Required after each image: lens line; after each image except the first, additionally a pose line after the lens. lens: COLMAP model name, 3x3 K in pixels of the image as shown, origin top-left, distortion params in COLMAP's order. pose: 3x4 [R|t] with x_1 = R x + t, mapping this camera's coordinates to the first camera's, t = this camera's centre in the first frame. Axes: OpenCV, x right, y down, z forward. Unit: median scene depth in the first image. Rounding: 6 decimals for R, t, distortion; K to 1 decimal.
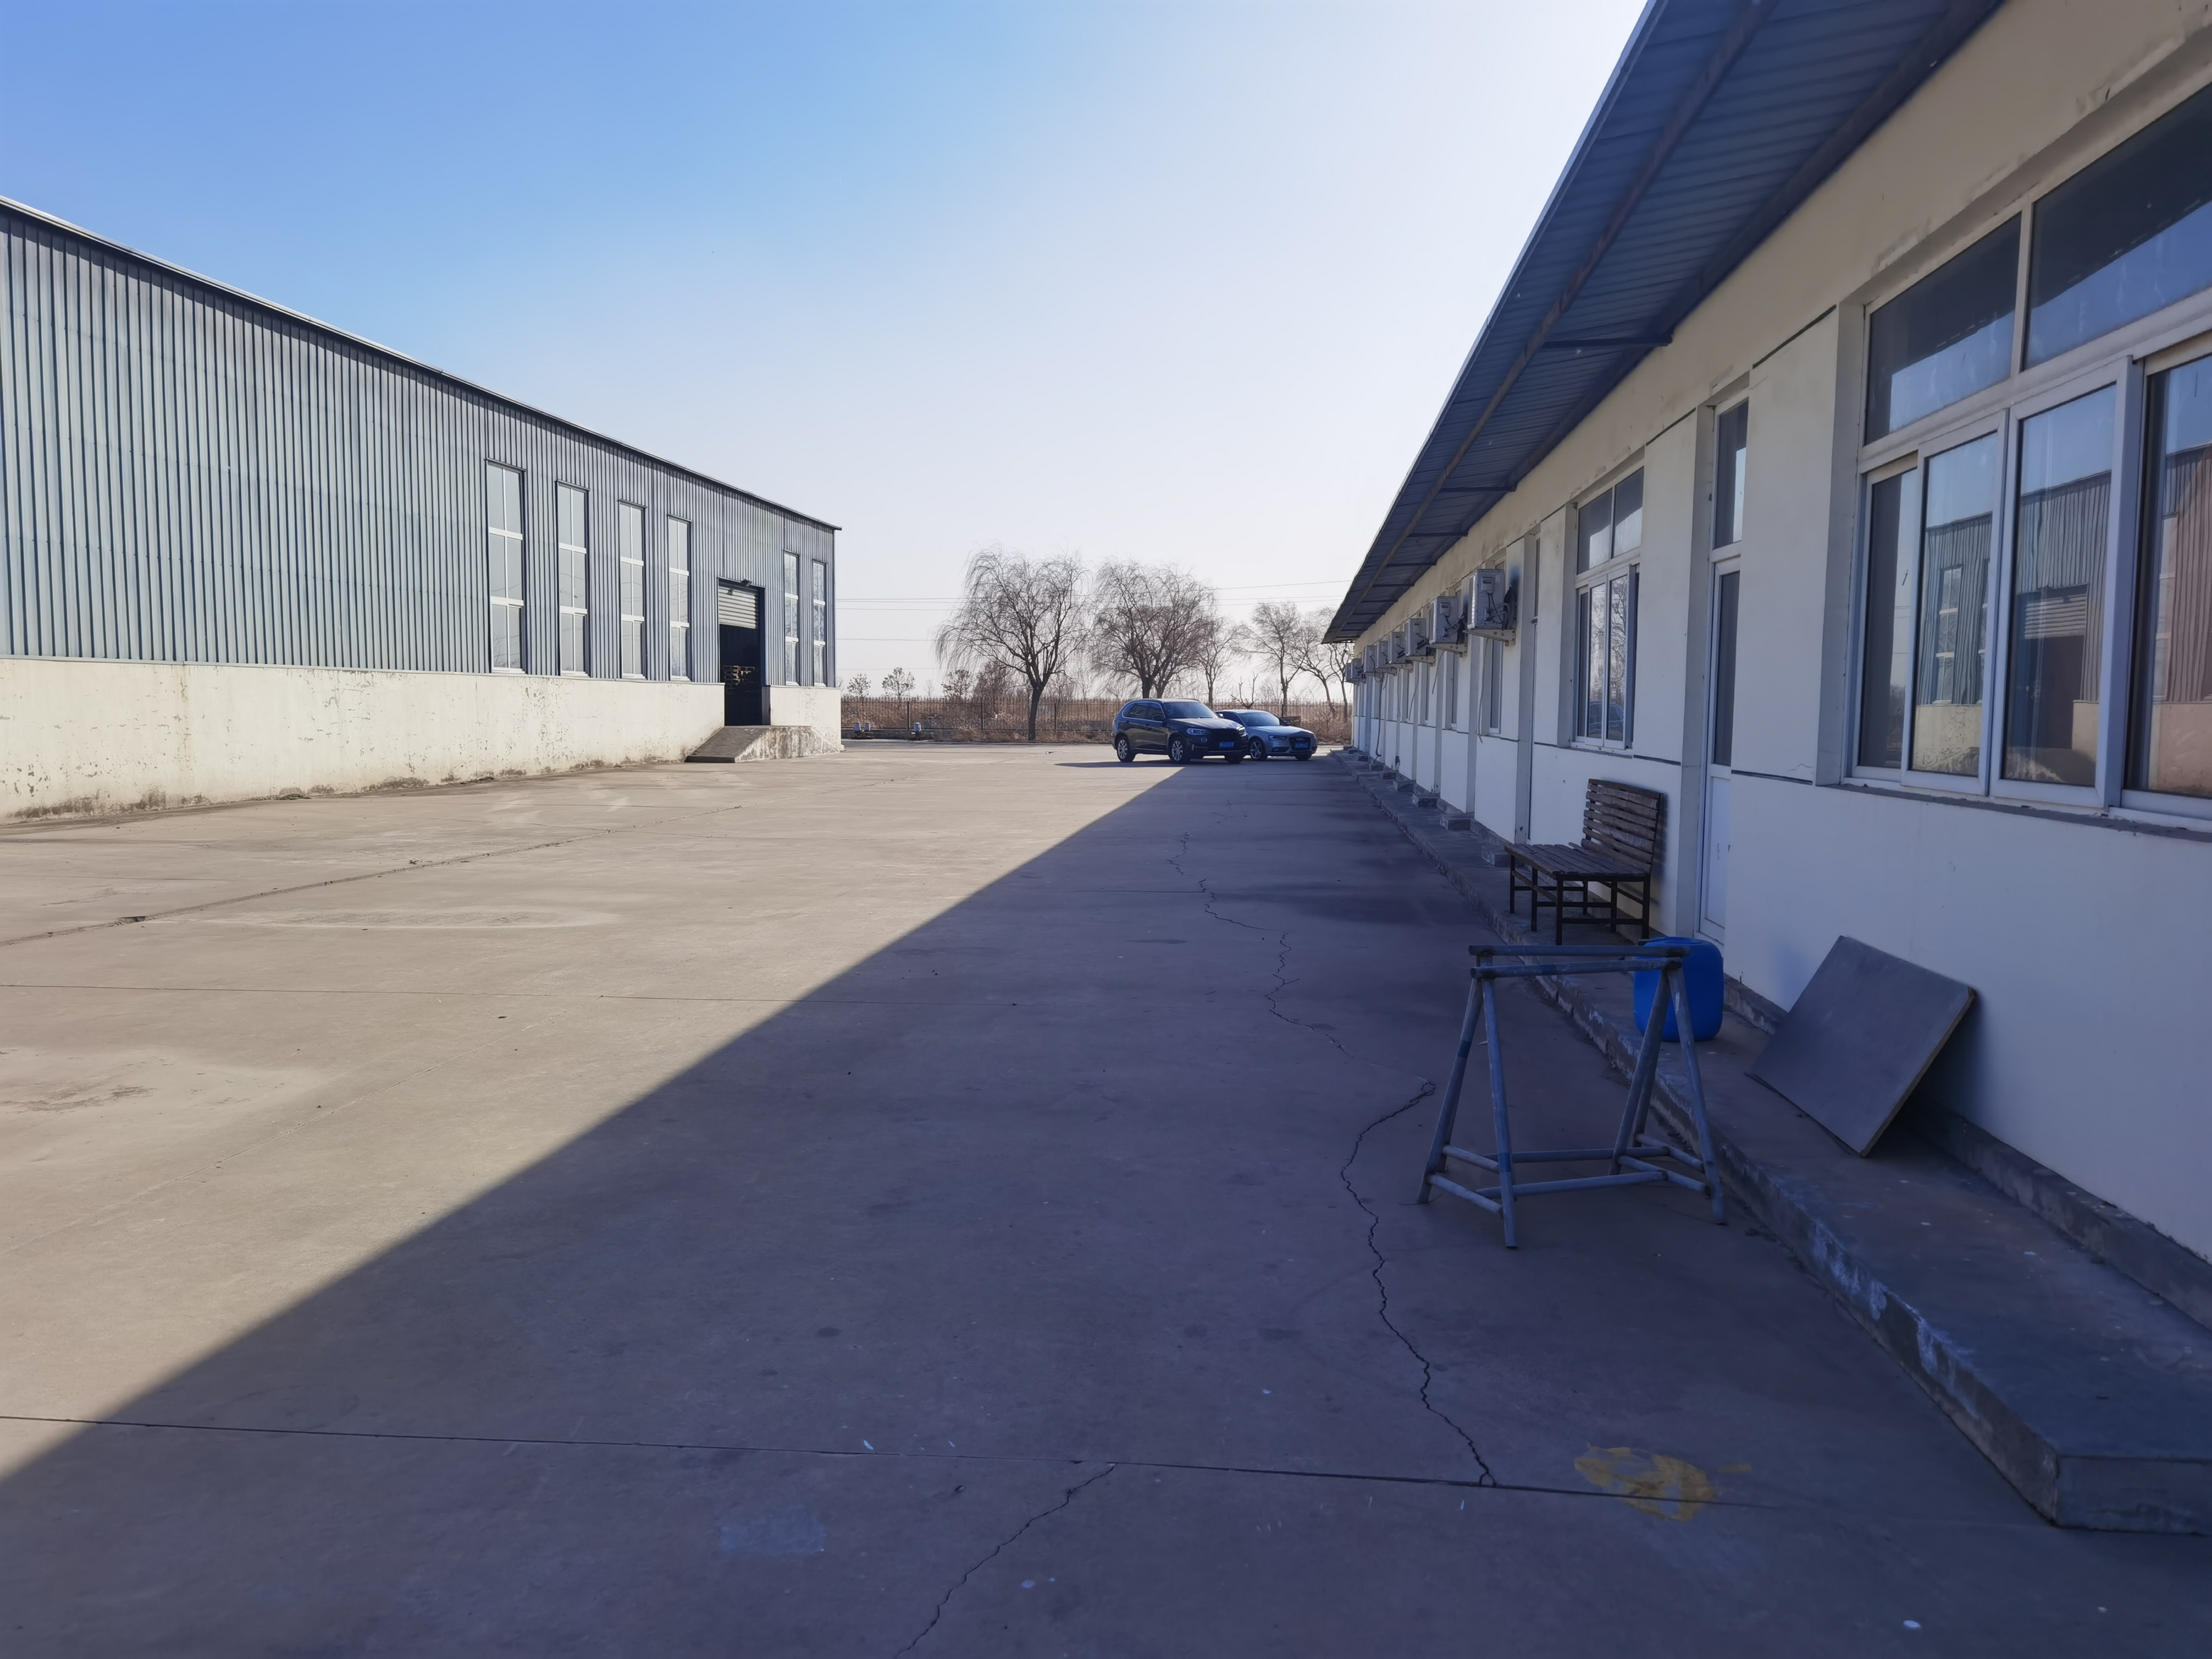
lens RADIAL K [[1654.9, 0, 1097.4], [0, 1654.9, 827.2], [0, 0, 1]] dist [0.020109, -0.003272]
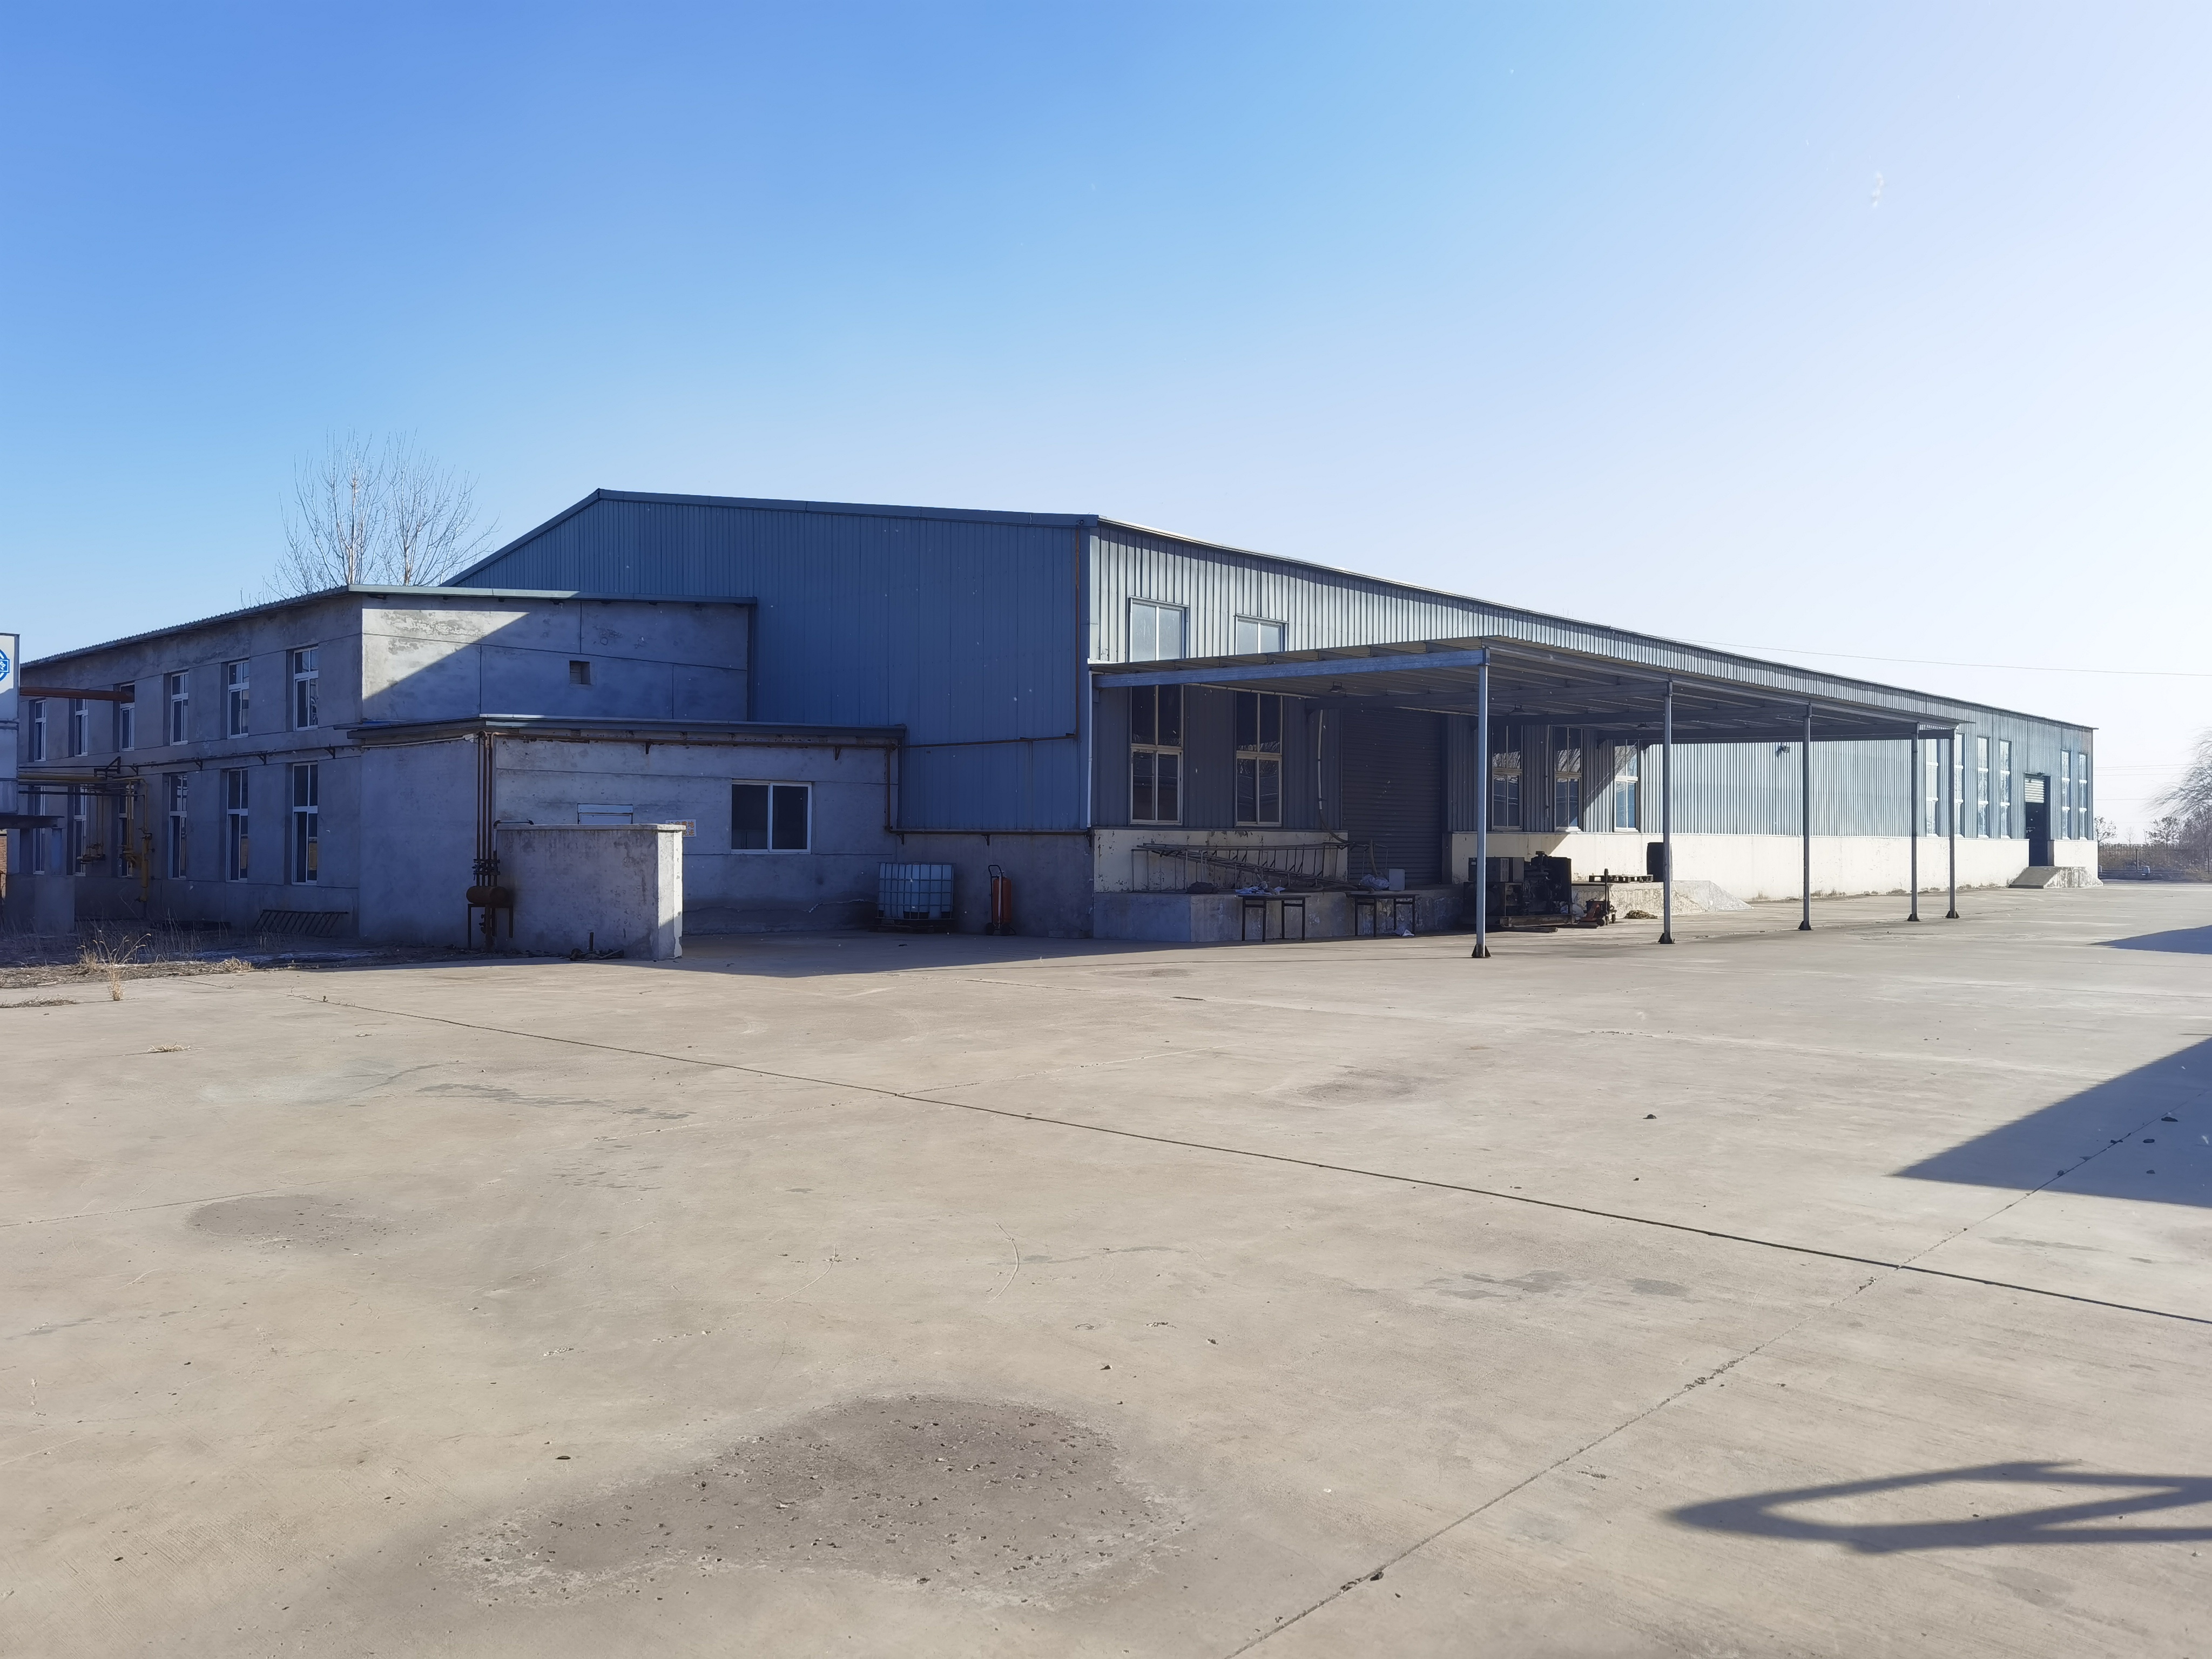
lens RADIAL K [[1654.9, 0, 1097.4], [0, 1654.9, 827.2], [0, 0, 1]] dist [0.020109, -0.003272]
pose [[0.802567, -0.009139, -0.596492, 0.008661], [-0.042989, 0.996397, -0.073107, 0.053562], [0.595011, 0.084315, 0.799283, -0.762674]]
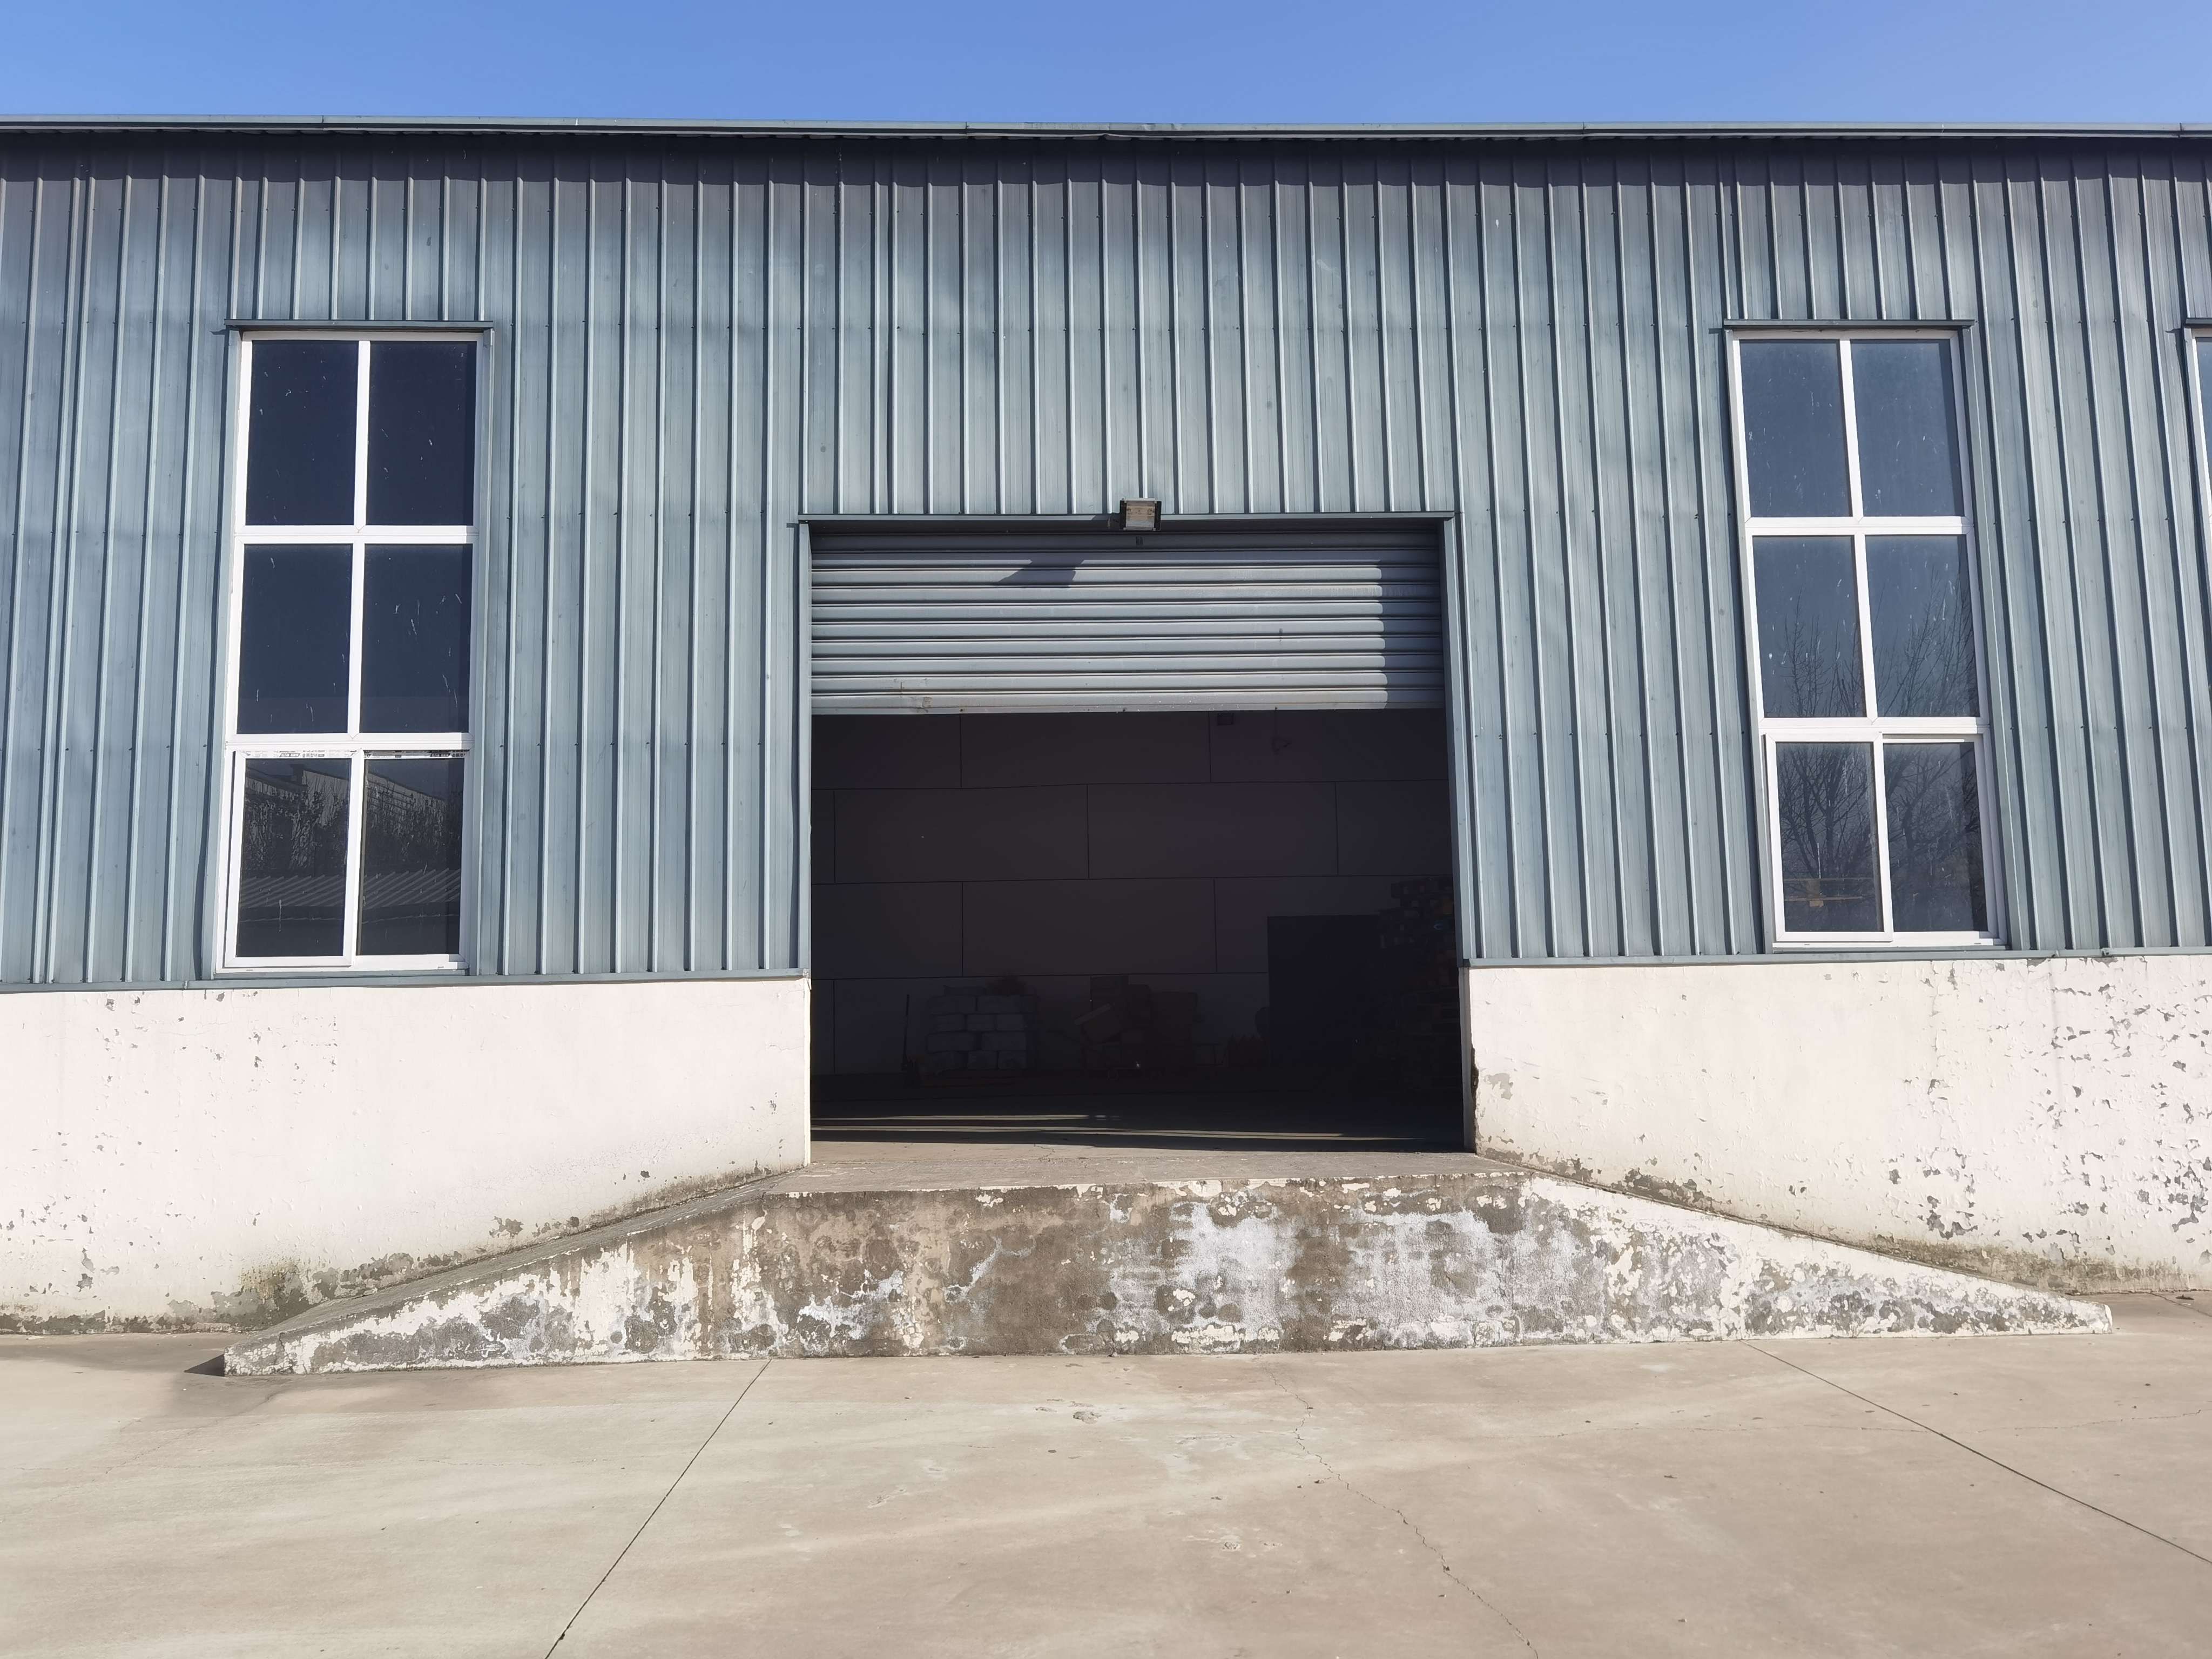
lens RADIAL K [[1654.9, 0, 1097.4], [0, 1654.9, 827.2], [0, 0, 1]] dist [0.020109, -0.003272]
pose [[0.155643, -0.119363, -0.980575, 0.002546], [-0.050022, 0.990447, -0.128504, -0.075780], [0.986546, 0.069051, 0.148185, 0.956754]]
